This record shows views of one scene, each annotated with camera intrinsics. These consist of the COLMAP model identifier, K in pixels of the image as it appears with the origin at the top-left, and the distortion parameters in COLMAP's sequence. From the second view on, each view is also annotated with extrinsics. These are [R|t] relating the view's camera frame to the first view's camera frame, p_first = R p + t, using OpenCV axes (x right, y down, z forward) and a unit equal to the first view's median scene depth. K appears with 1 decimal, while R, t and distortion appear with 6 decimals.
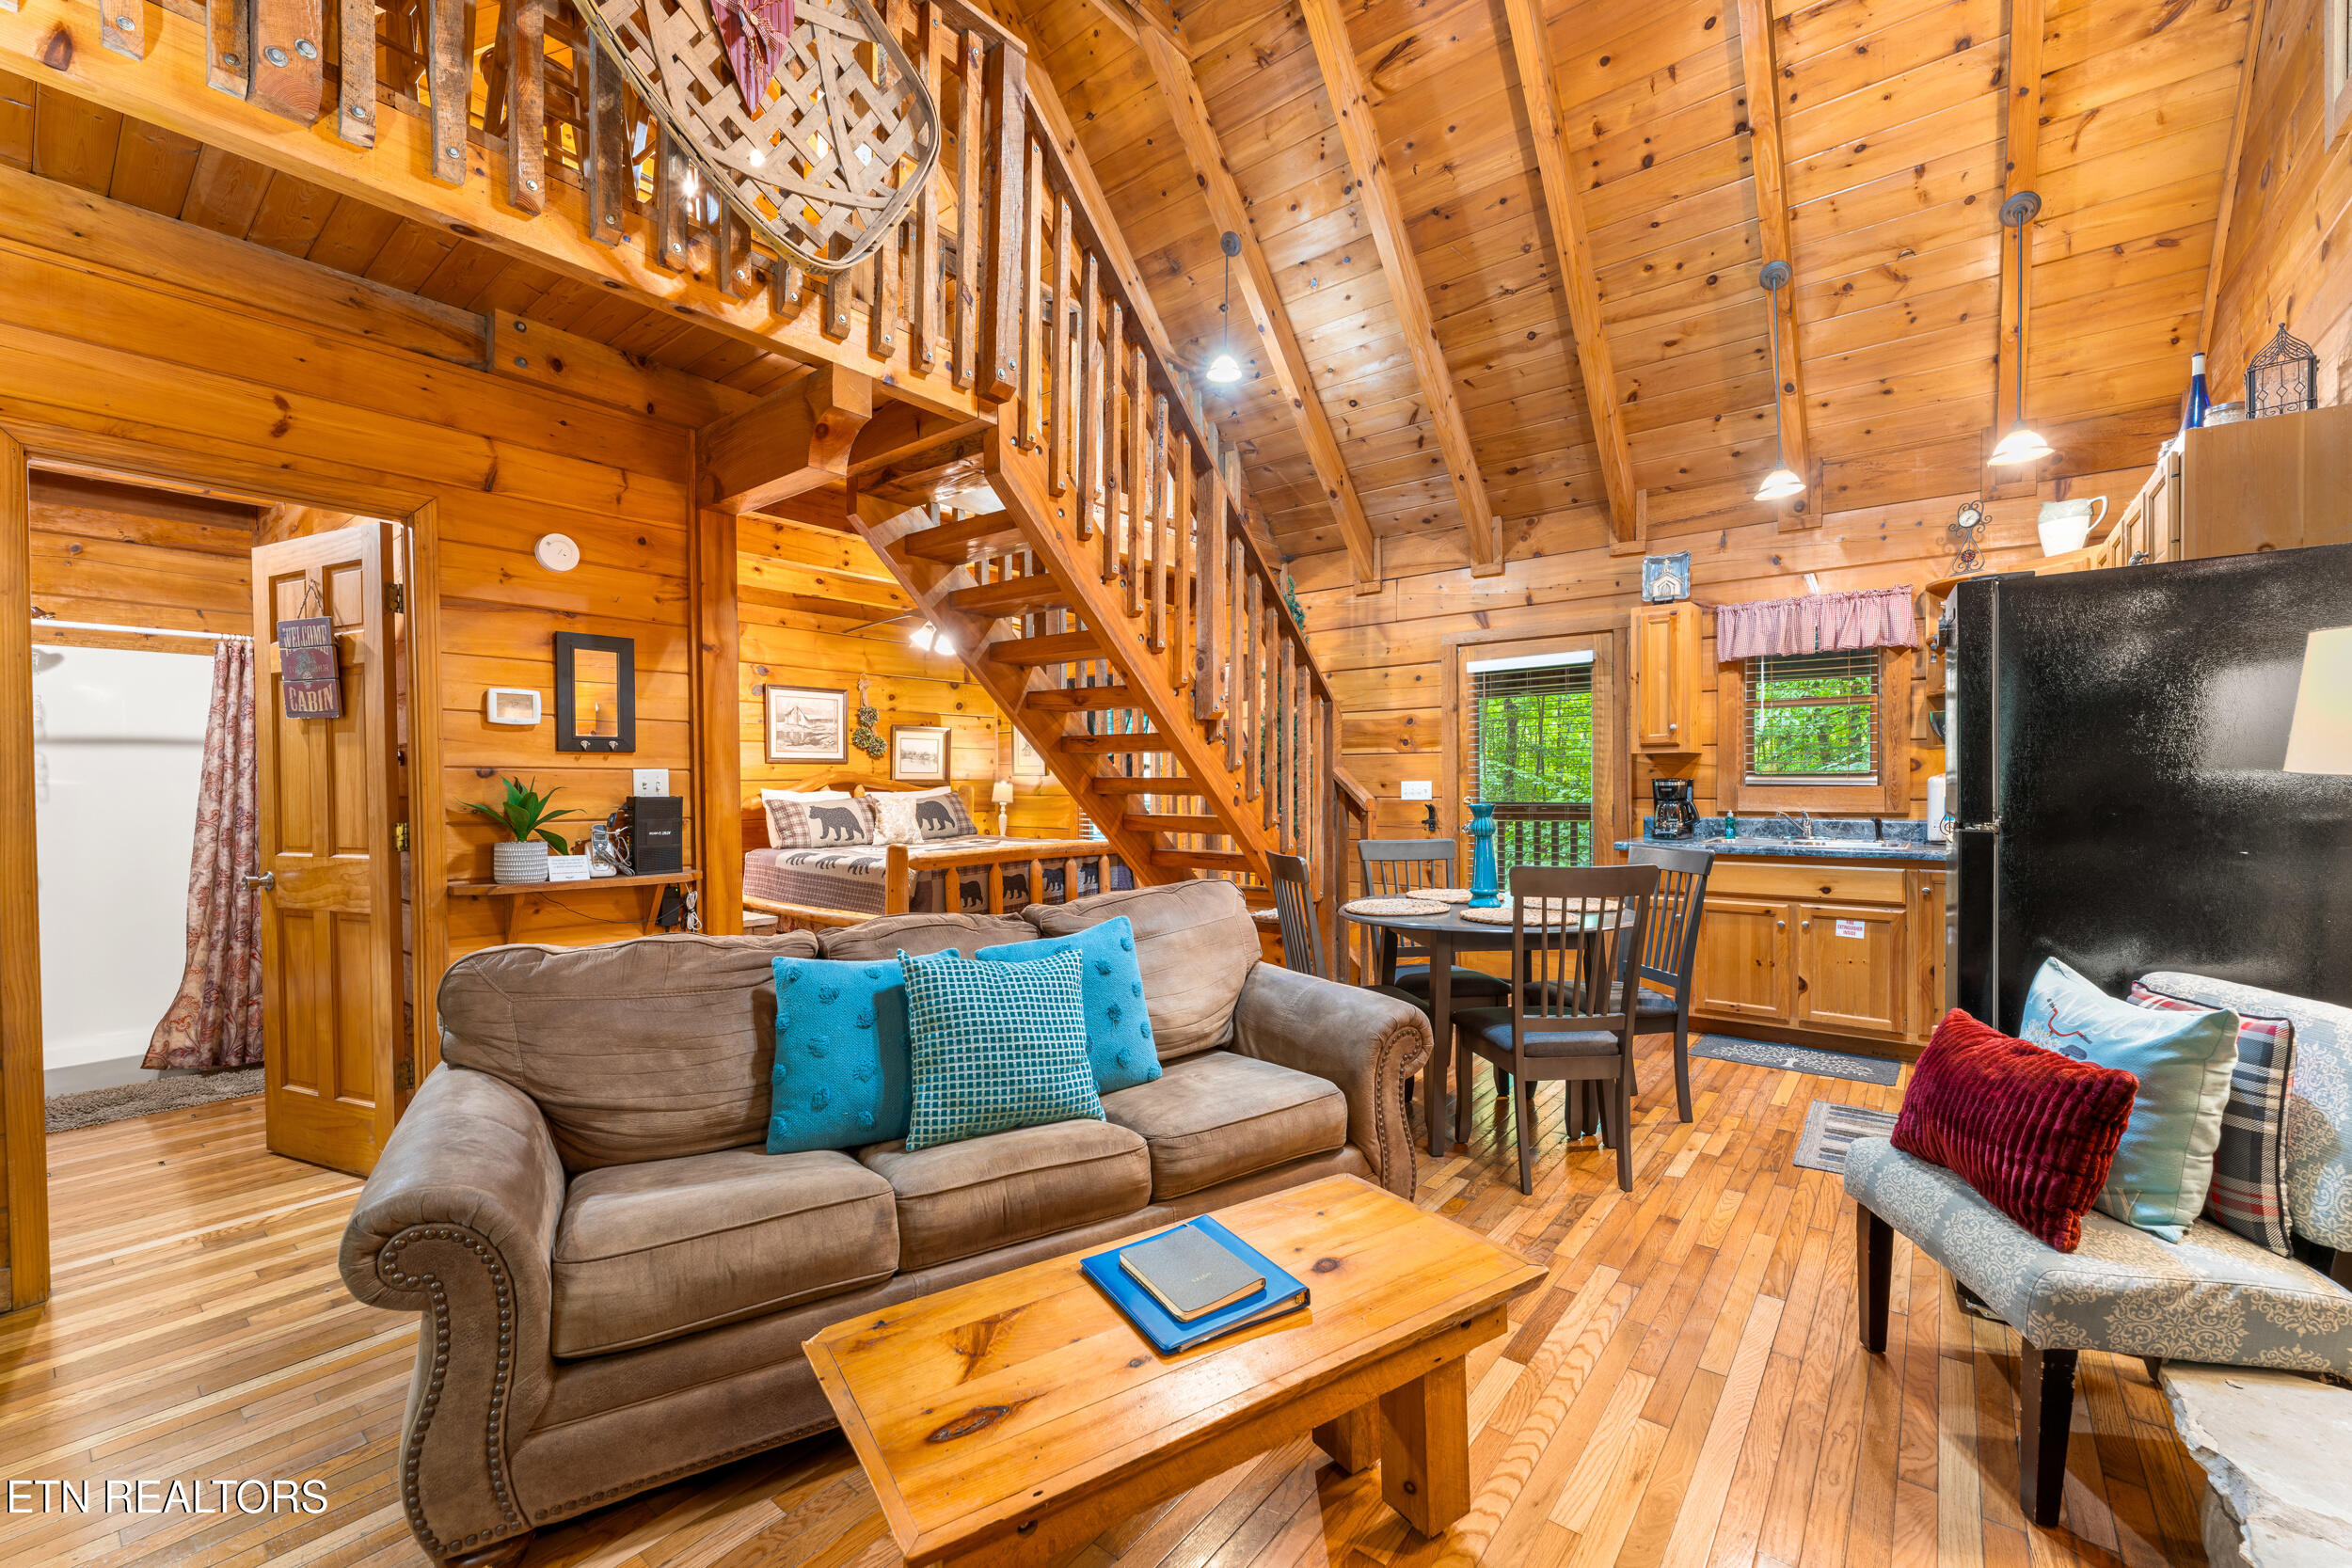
lens RADIAL K [[925.5, 0, 1102.0], [0, 925.5, 799.8], [0, 0, 1]] dist [0.000795, 0.000109]
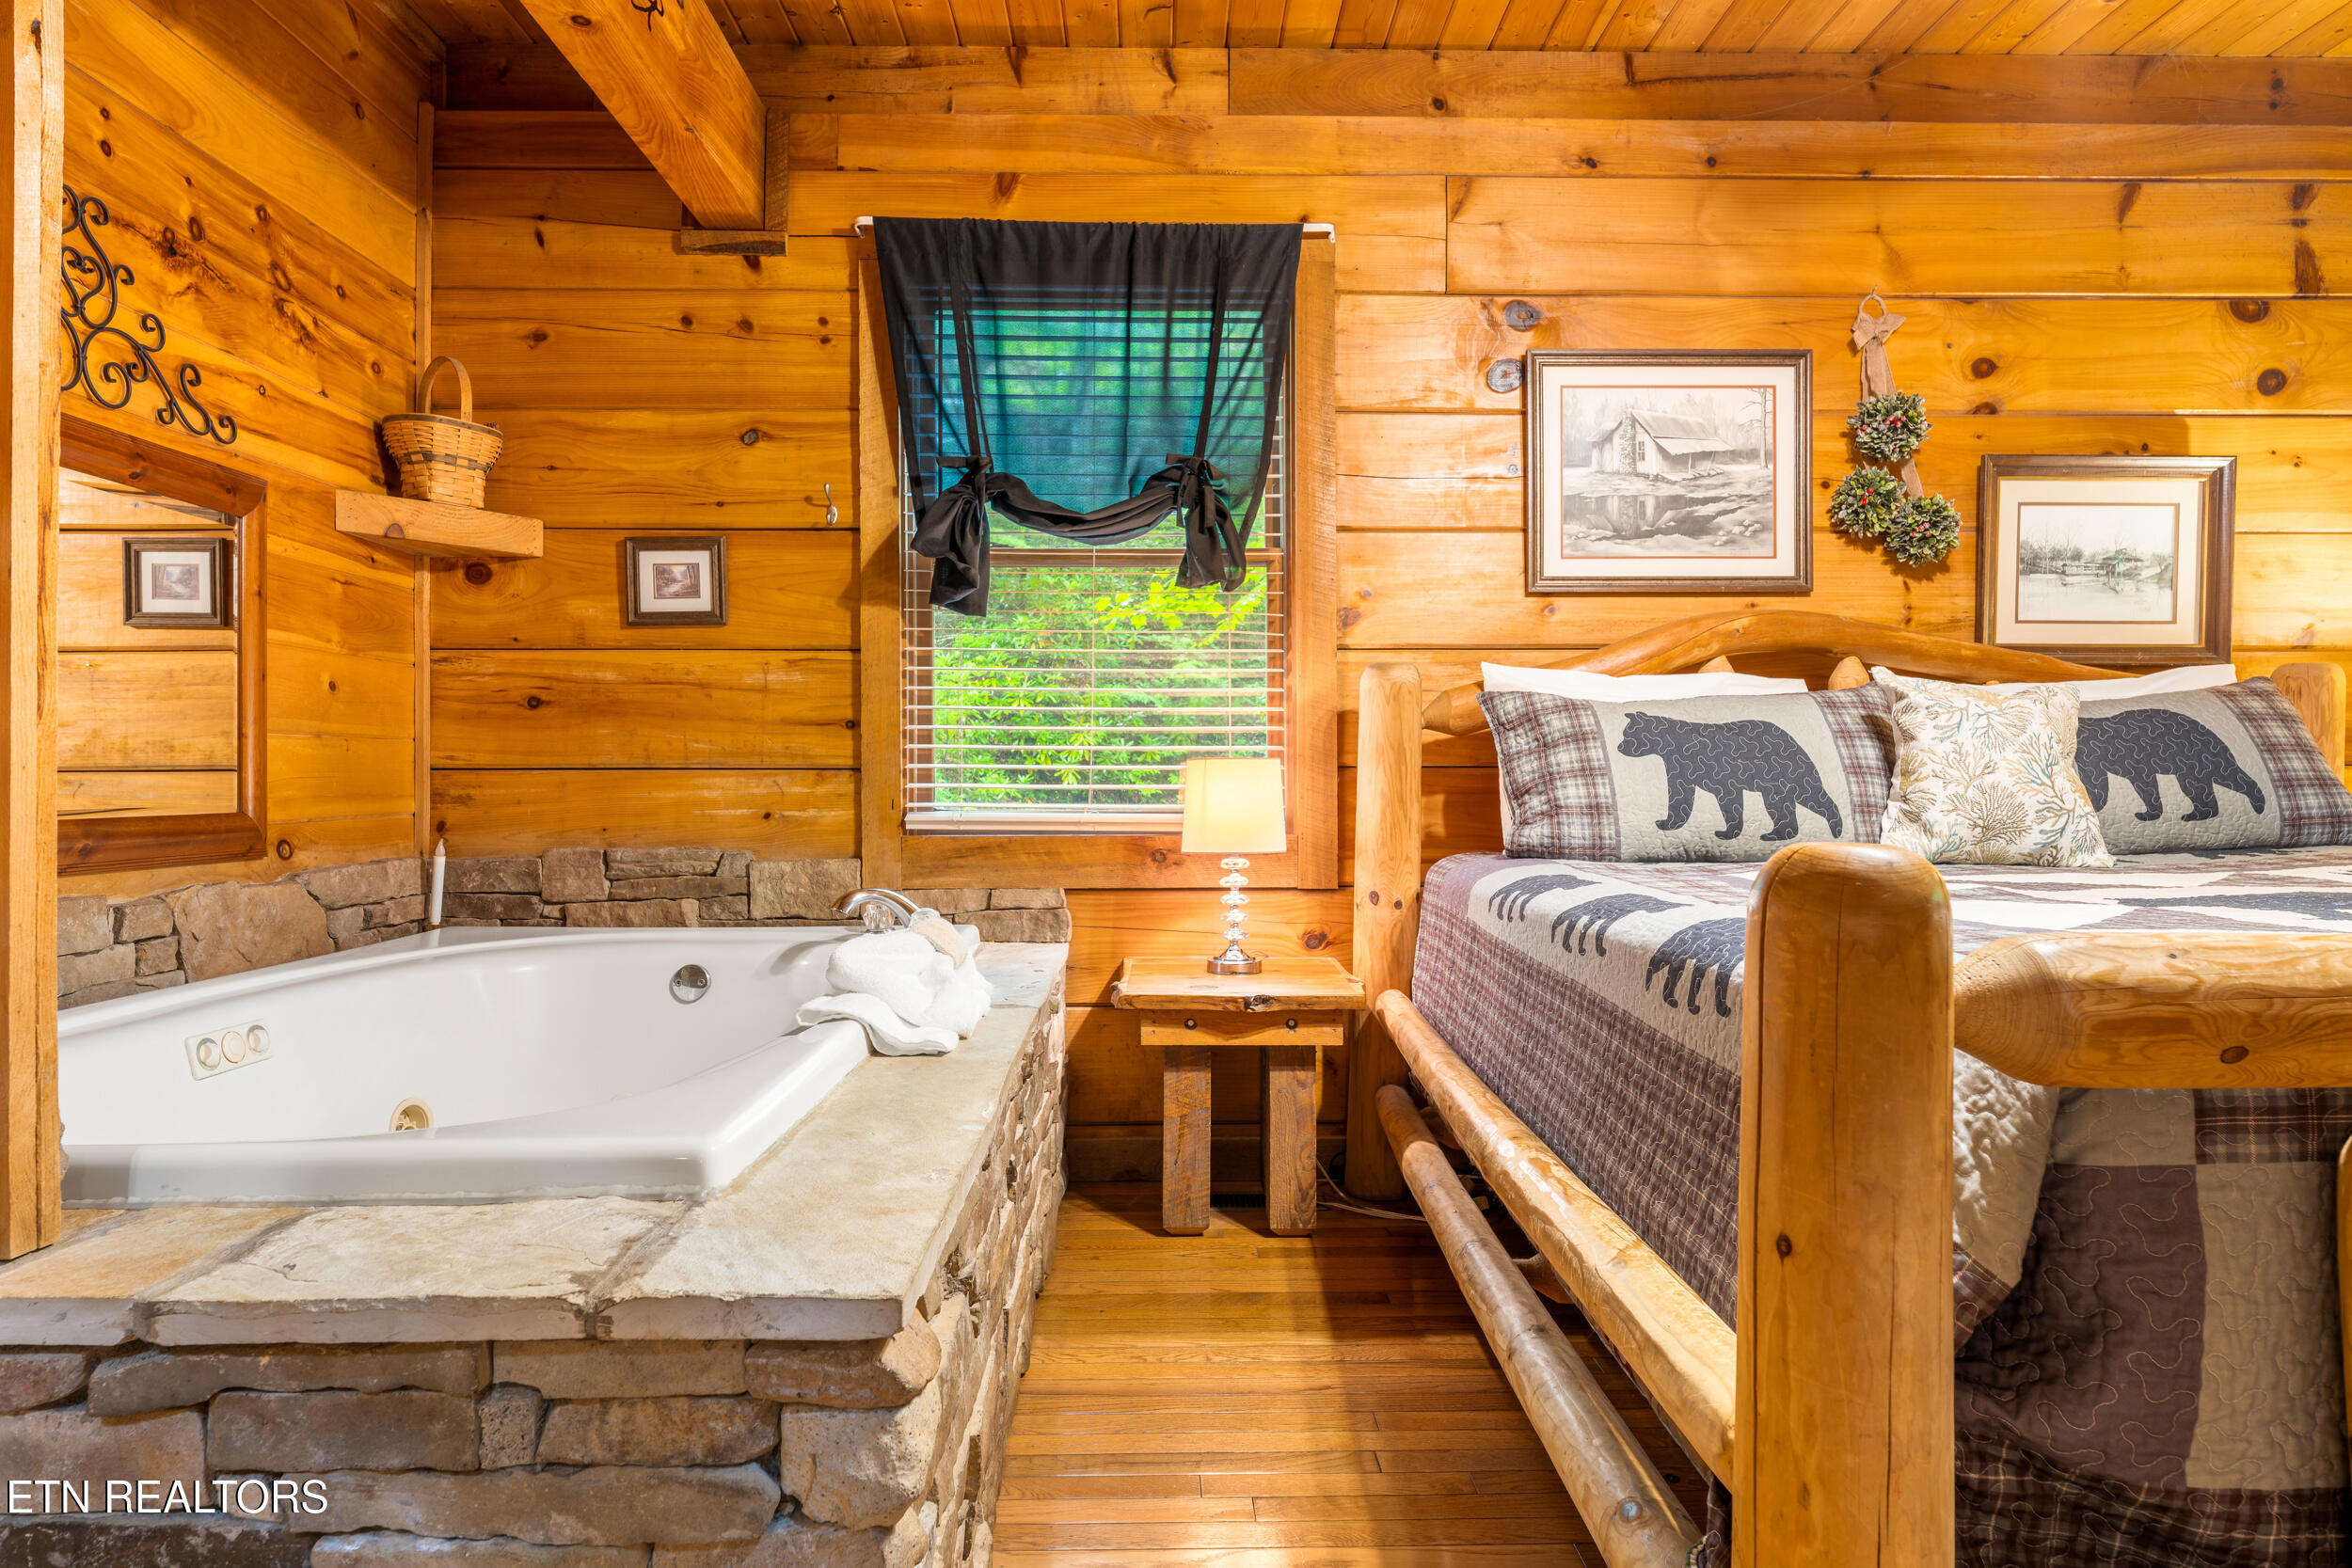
lens RADIAL K [[1299.0, 0, 1178.1], [0, 1299.0, 776.3], [0, 0, 1]] dist [0.000916, -0.000169]
pose [[0.686688, 0.001903, -0.726950, -0.111271], [-0.014634, 0.999830, -0.011205, 0.030261], [0.726805, 0.018333, 0.686599, 0.578963]]
